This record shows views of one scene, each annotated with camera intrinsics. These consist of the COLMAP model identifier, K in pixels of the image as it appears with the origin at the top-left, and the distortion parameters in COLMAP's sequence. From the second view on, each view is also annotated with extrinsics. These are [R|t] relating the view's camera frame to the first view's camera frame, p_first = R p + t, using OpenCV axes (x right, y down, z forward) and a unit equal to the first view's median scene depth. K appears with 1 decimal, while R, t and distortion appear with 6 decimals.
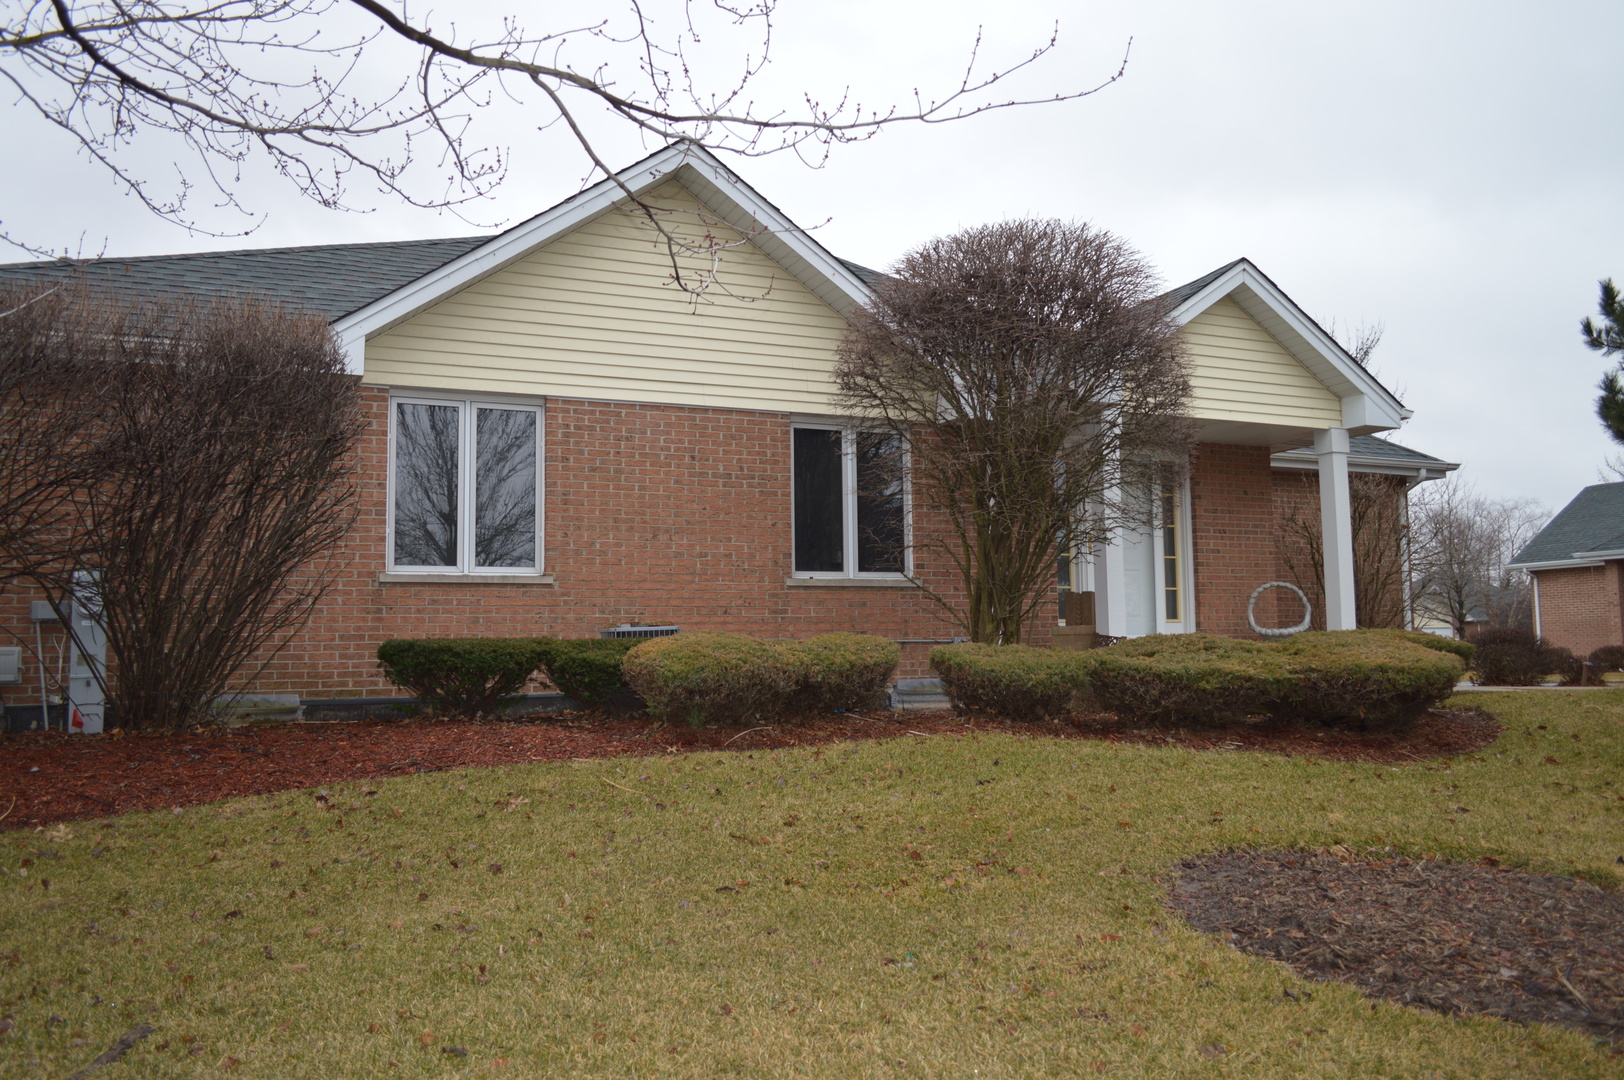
lens RADIAL K [[1270.5, 0, 812.0], [0, 1270.5, 540.0], [0, 0, 1]] dist [-0.010431, -0.003933]
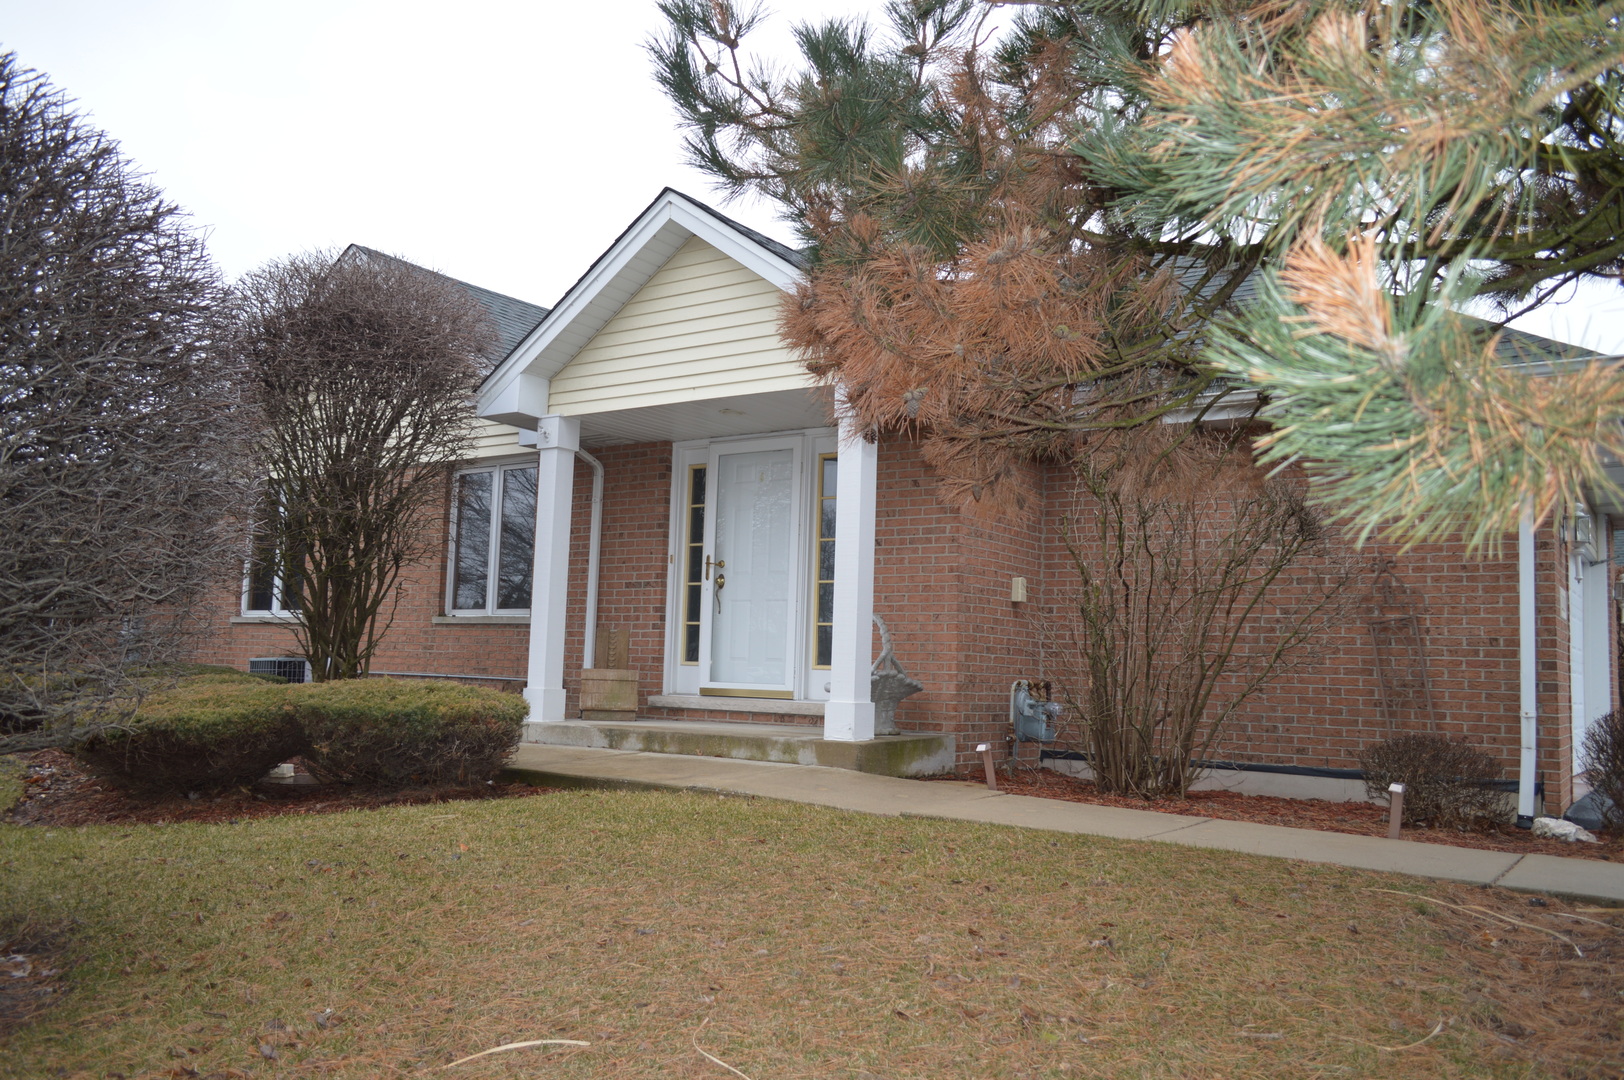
lens RADIAL K [[1290.0, 0, 812.0], [0, 1290.0, 540.0], [0, 0, 1]] dist [-0.006812, 0.000690]
pose [[0.547552, -0.057892, -0.834766, 1.120134], [0.035350, 0.998314, -0.046047, 0.029461], [0.836024, -0.004295, 0.548676, 0.713270]]
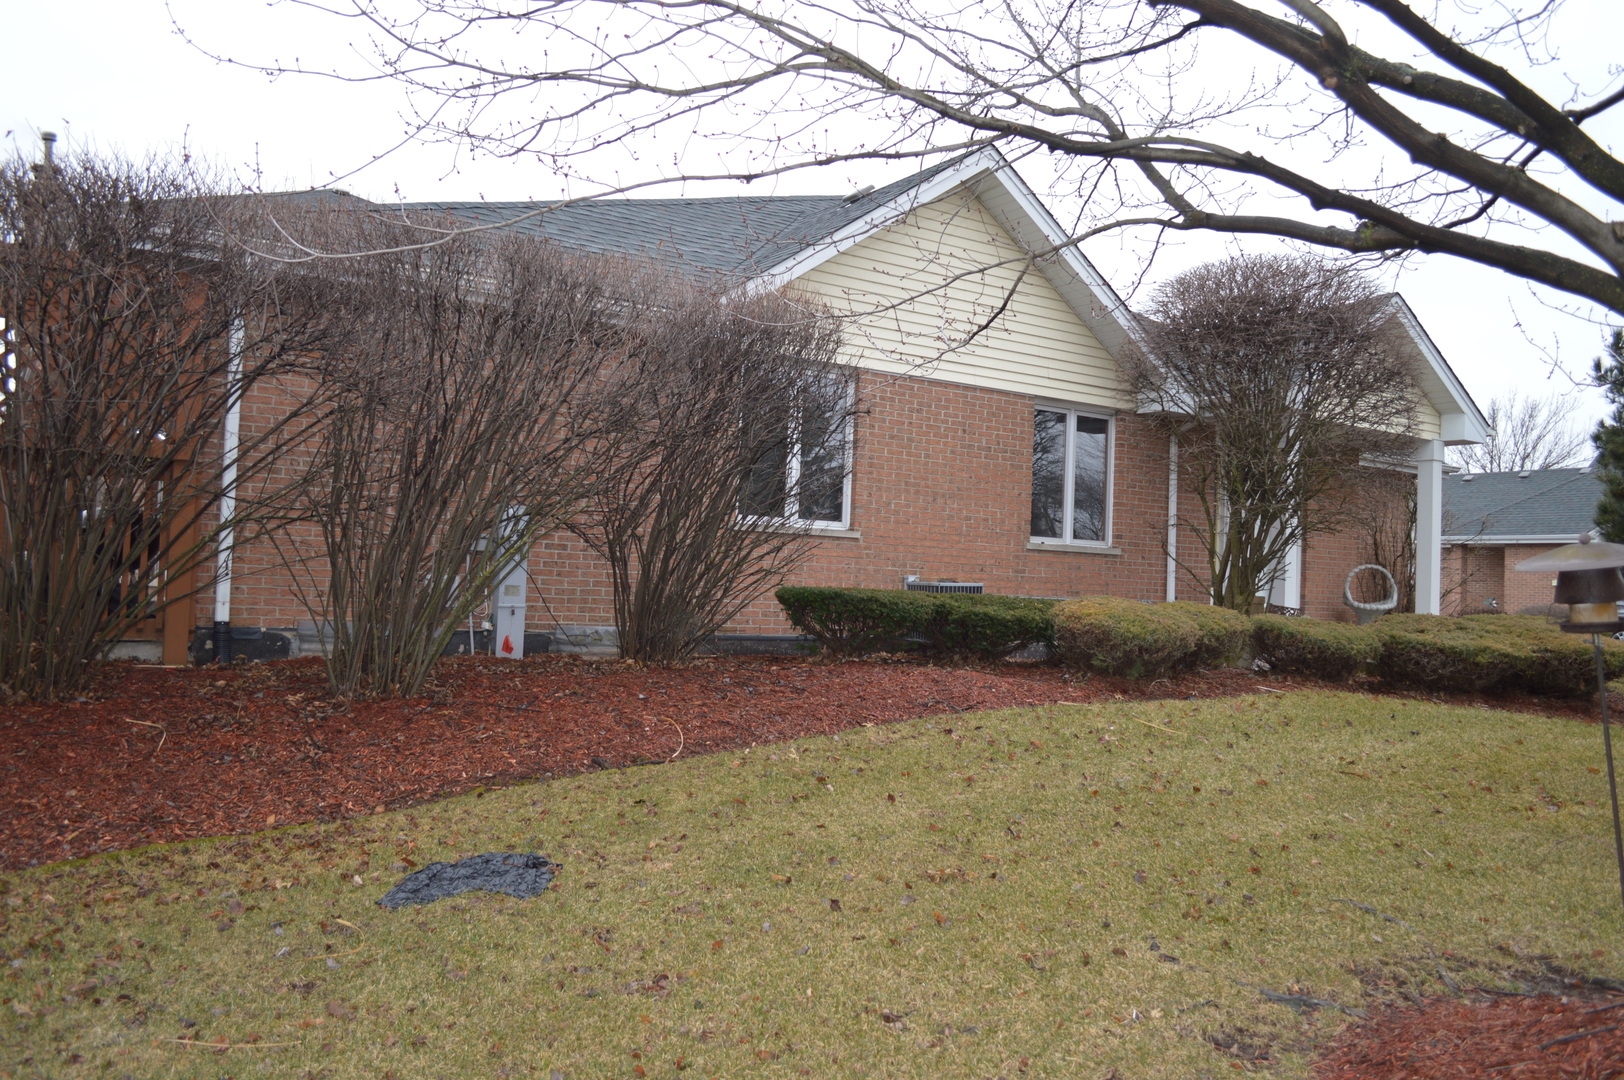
lens RADIAL K [[1290.0, 0, 812.0], [0, 1290.0, 540.0], [0, 0, 1]] dist [-0.006812, 0.000690]
pose [[0.981920, 0.058351, 0.180078, -0.439818], [-0.068336, 0.996421, 0.049747, -0.017108], [-0.176531, -0.061154, 0.982394, -0.103403]]
